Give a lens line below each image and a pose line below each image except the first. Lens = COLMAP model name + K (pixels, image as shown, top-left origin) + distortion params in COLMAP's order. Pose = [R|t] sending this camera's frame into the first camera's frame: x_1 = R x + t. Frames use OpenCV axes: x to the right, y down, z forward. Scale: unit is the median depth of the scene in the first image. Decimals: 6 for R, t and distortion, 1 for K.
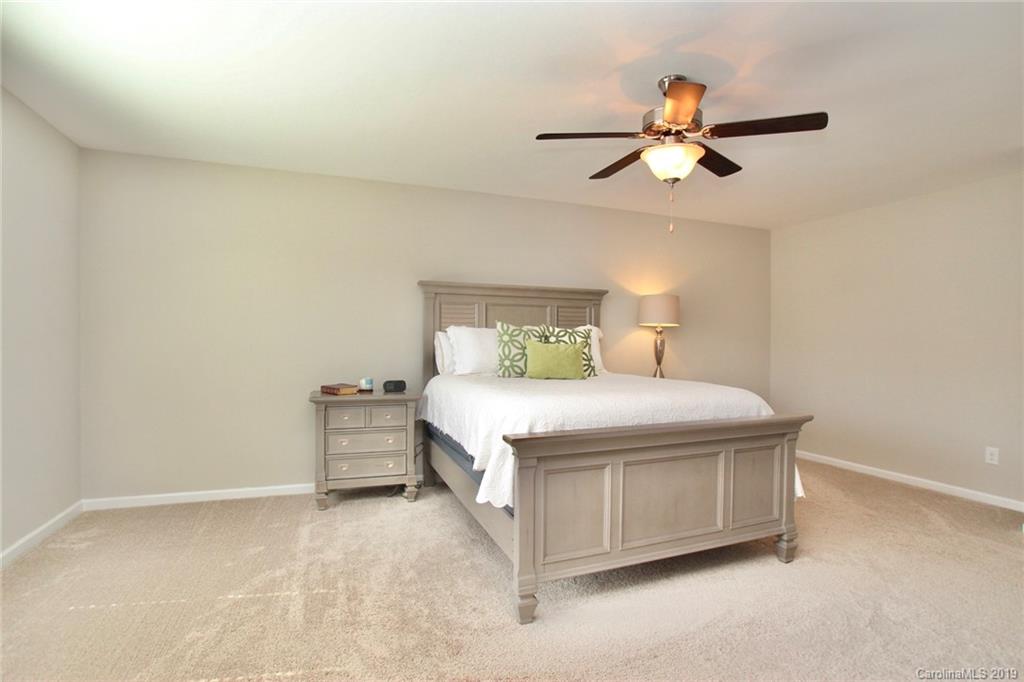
lens RADIAL K [[514.9, 0, 541.4], [0, 514.9, 342.2], [0, 0, 1]] dist [-0.053592, 0.016518]
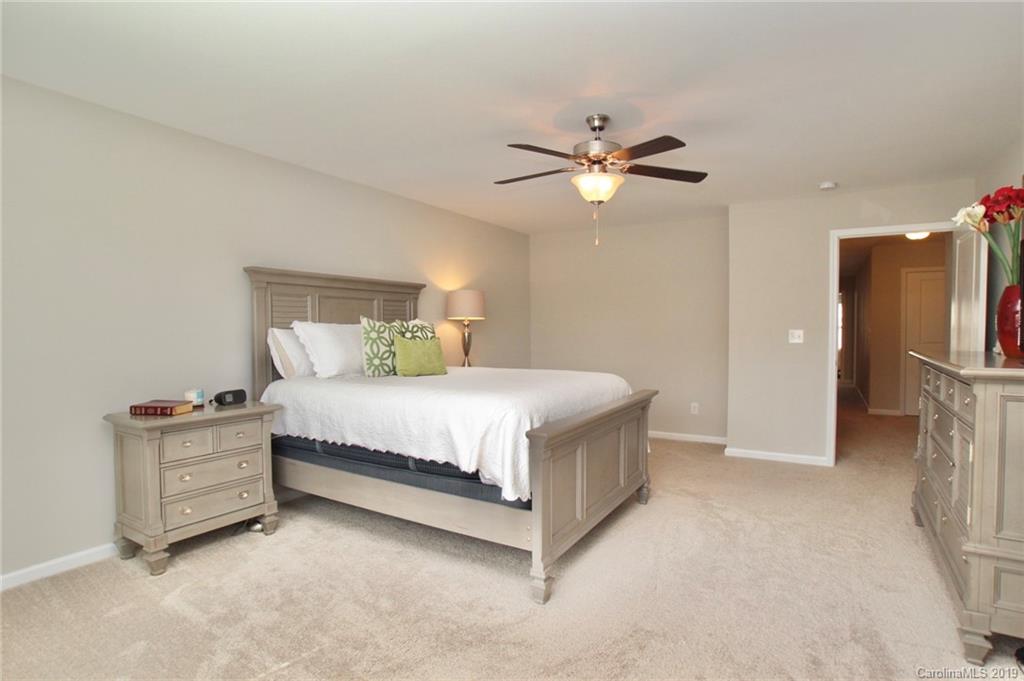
lens RADIAL K [[514.9, 0, 519.5], [0, 514.9, 335.4], [0, 0, 1]] dist [-0.053592, 0.016518]
pose [[0.799012, -0.020286, 0.600973, -0.415156], [0.012280, 0.999773, 0.017420, -0.020307], [-0.601190, -0.006539, 0.799079, 0.100177]]
